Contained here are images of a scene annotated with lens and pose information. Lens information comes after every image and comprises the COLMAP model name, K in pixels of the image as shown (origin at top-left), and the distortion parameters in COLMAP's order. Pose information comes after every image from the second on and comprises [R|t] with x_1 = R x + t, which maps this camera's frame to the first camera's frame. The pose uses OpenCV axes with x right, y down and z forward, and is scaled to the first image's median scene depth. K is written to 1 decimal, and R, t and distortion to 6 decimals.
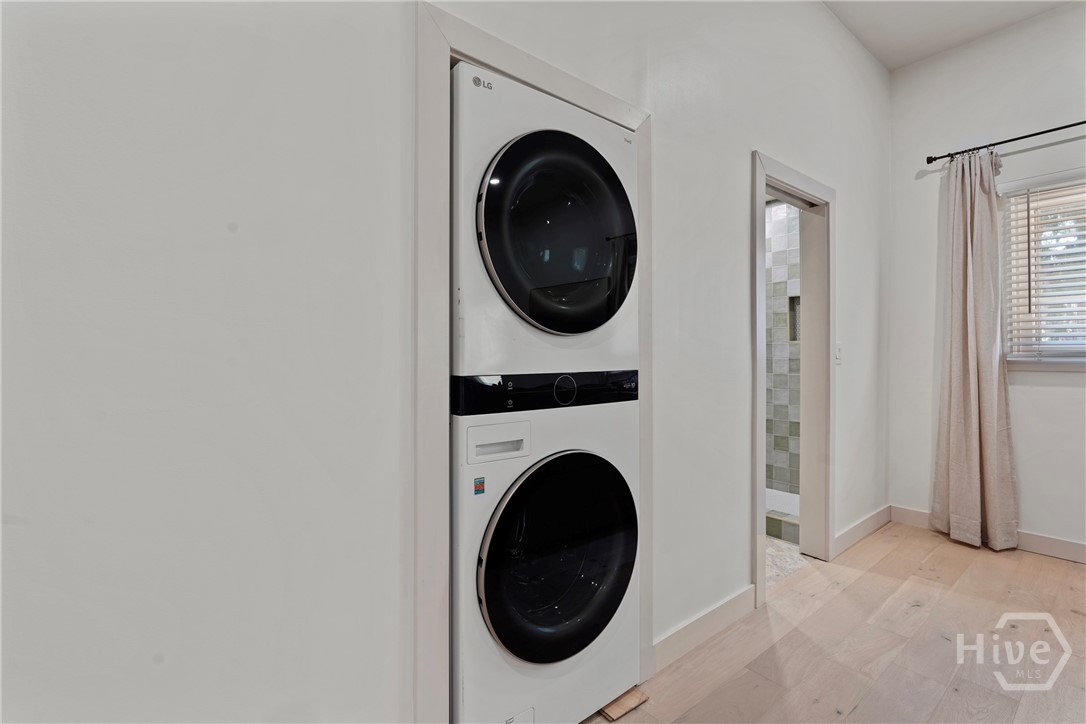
lens RADIAL K [[496.7, 0, 544.2], [0, 496.7, 357.3], [0, 0, 1]] dist [-0.003521, -0.000114]
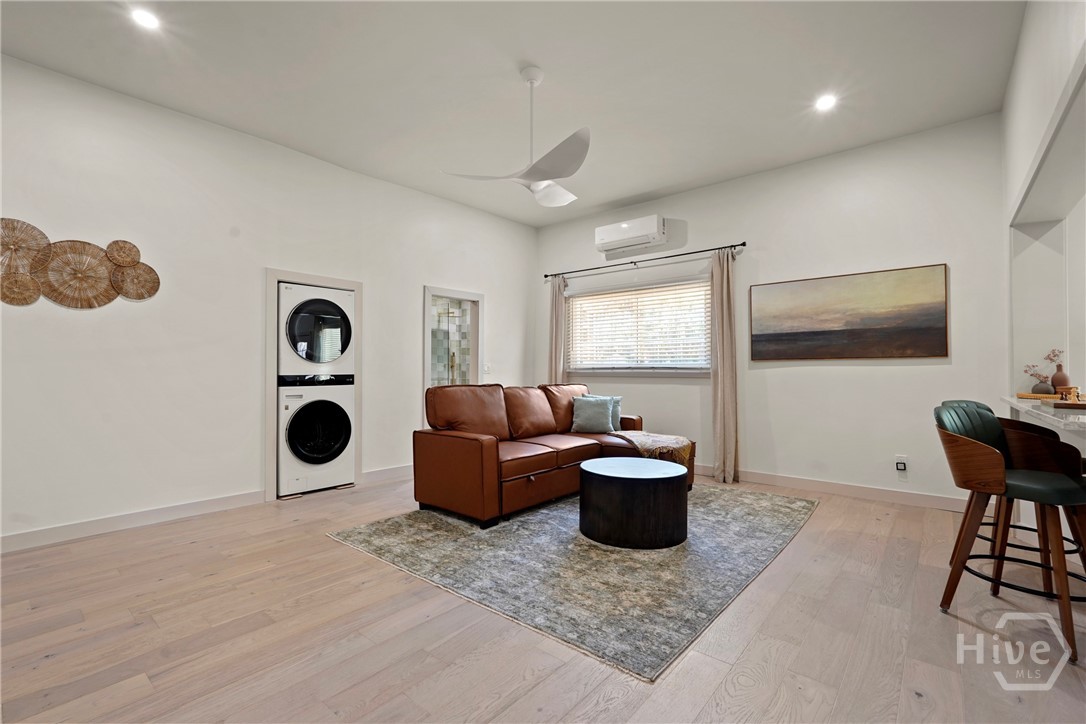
lens RADIAL K [[496.7, 0, 541.5], [0, 496.7, 370.7], [0, 0, 1]] dist [-0.003521, -0.000114]
pose [[0.982141, 0.003184, 0.188117, 0.904191], [-0.002540, 0.999990, -0.003668, 0.015075], [-0.188127, 0.003125, 0.982140, -2.553226]]
